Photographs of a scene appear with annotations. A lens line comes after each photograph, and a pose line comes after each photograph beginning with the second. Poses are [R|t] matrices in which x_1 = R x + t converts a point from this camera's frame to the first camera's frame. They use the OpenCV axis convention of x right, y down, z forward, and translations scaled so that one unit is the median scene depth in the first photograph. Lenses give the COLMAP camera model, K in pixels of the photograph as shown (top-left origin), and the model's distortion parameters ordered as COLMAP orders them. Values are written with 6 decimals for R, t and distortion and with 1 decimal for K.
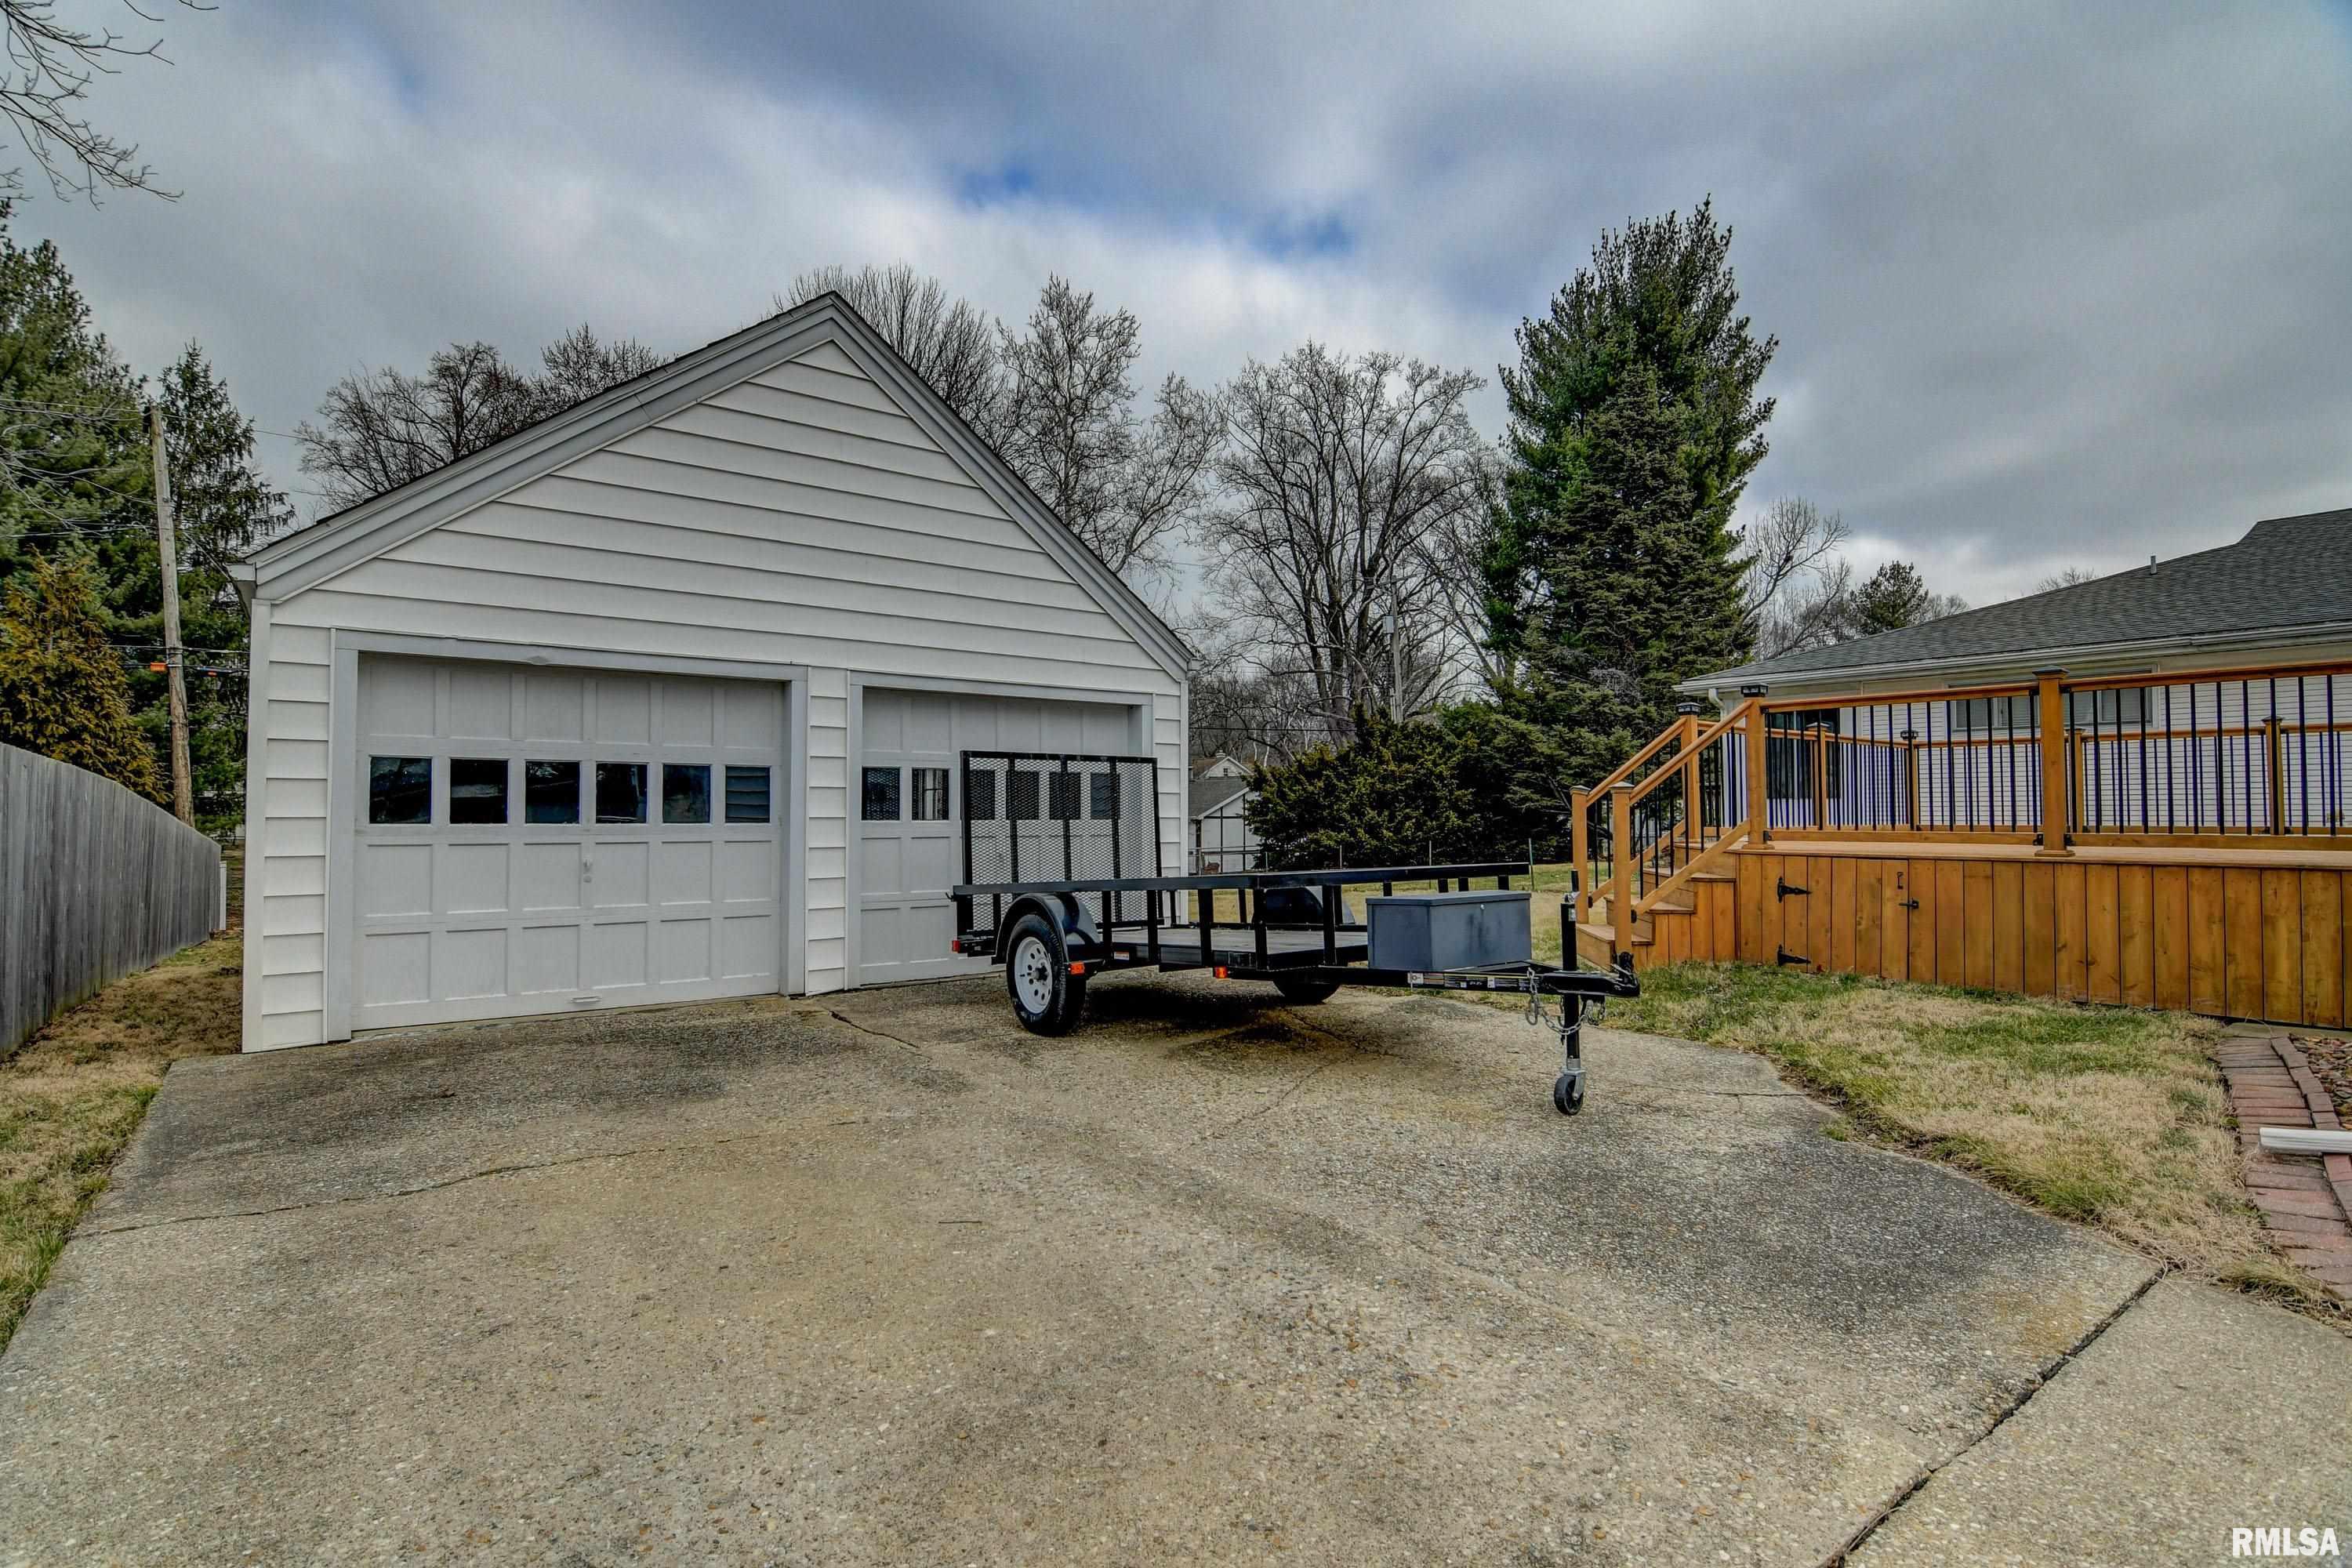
lens RADIAL K [[1071.5, 0, 1170.2], [0, 1071.5, 804.5], [0, 0, 1]] dist [-0.039572, -0.000345]
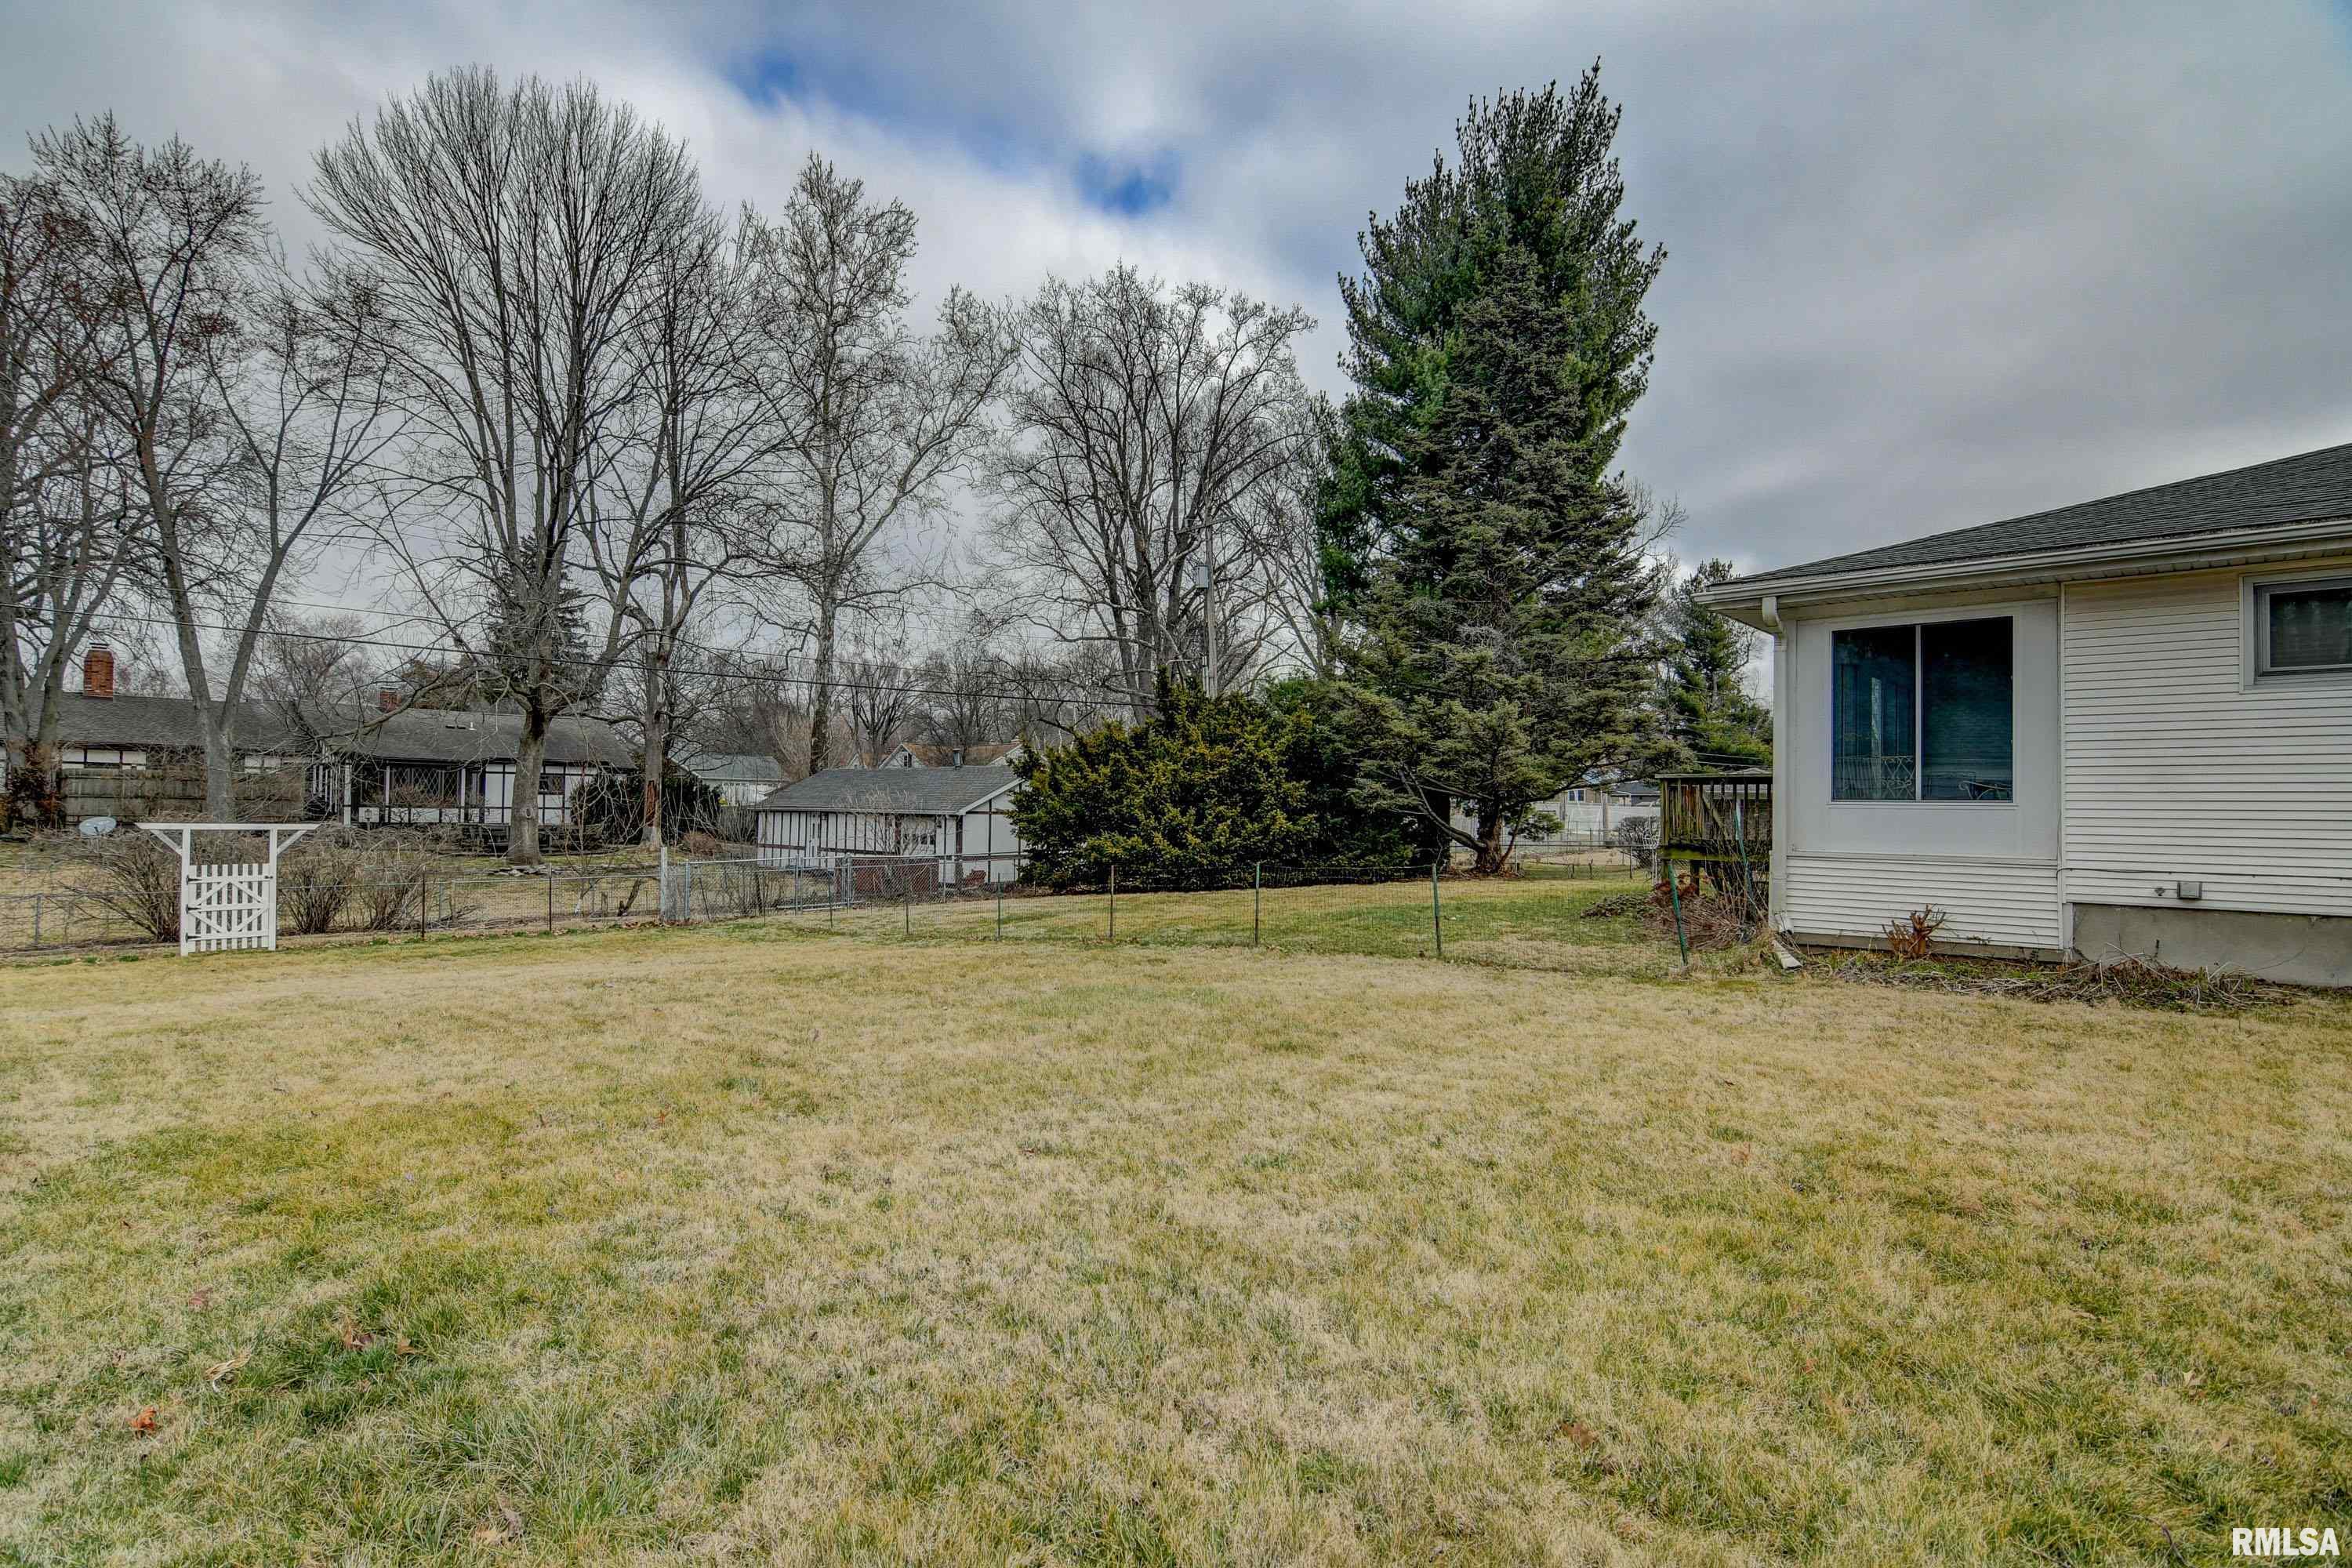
lens RADIAL K [[1071.5, 0, 1170.2], [0, 1071.5, 804.5], [0, 0, 1]] dist [-0.039572, -0.000345]
pose [[0.985401, 0.013205, 0.169739, 0.046281], [-0.014417, 0.999879, 0.005913, -0.000728], [-0.169640, -0.008274, 0.985471, 0.207466]]
